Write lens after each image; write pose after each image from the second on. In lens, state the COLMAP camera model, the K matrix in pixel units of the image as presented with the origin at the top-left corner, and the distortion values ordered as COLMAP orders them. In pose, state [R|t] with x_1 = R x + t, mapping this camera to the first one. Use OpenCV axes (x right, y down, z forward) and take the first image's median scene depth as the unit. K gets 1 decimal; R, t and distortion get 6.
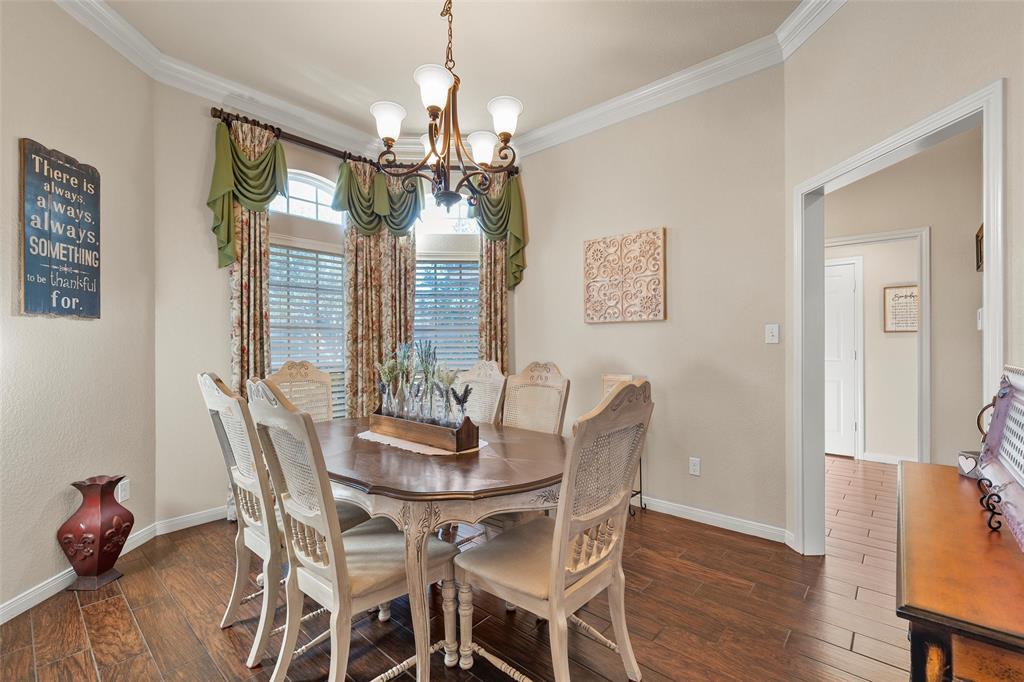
lens RADIAL K [[444.5, 0, 511.2], [0, 444.5, 344.5], [0, 0, 1]] dist [-0.000252, -0.000153]
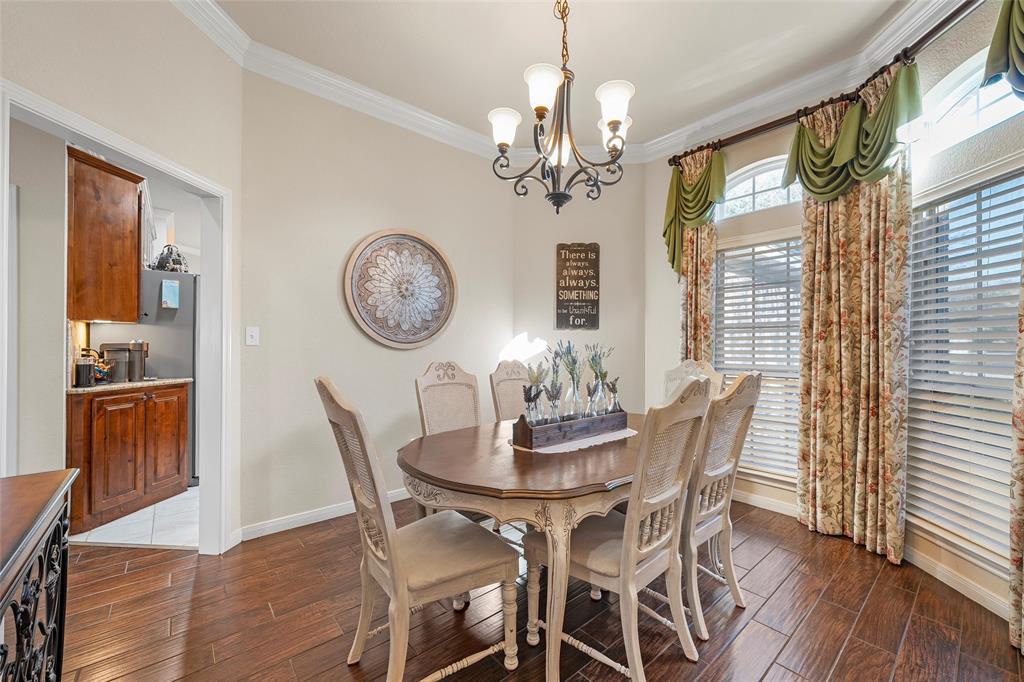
lens RADIAL K [[404.9, 0, 512.0], [0, 404.9, 346.2], [0, 0, 1]] dist [-0.000934, -0.000113]
pose [[-0.143106, 0.007730, -0.989677, 0.685512], [-0.004686, 0.999953, 0.008487, -0.002724], [0.989696, 0.005852, -0.143063, 0.896621]]
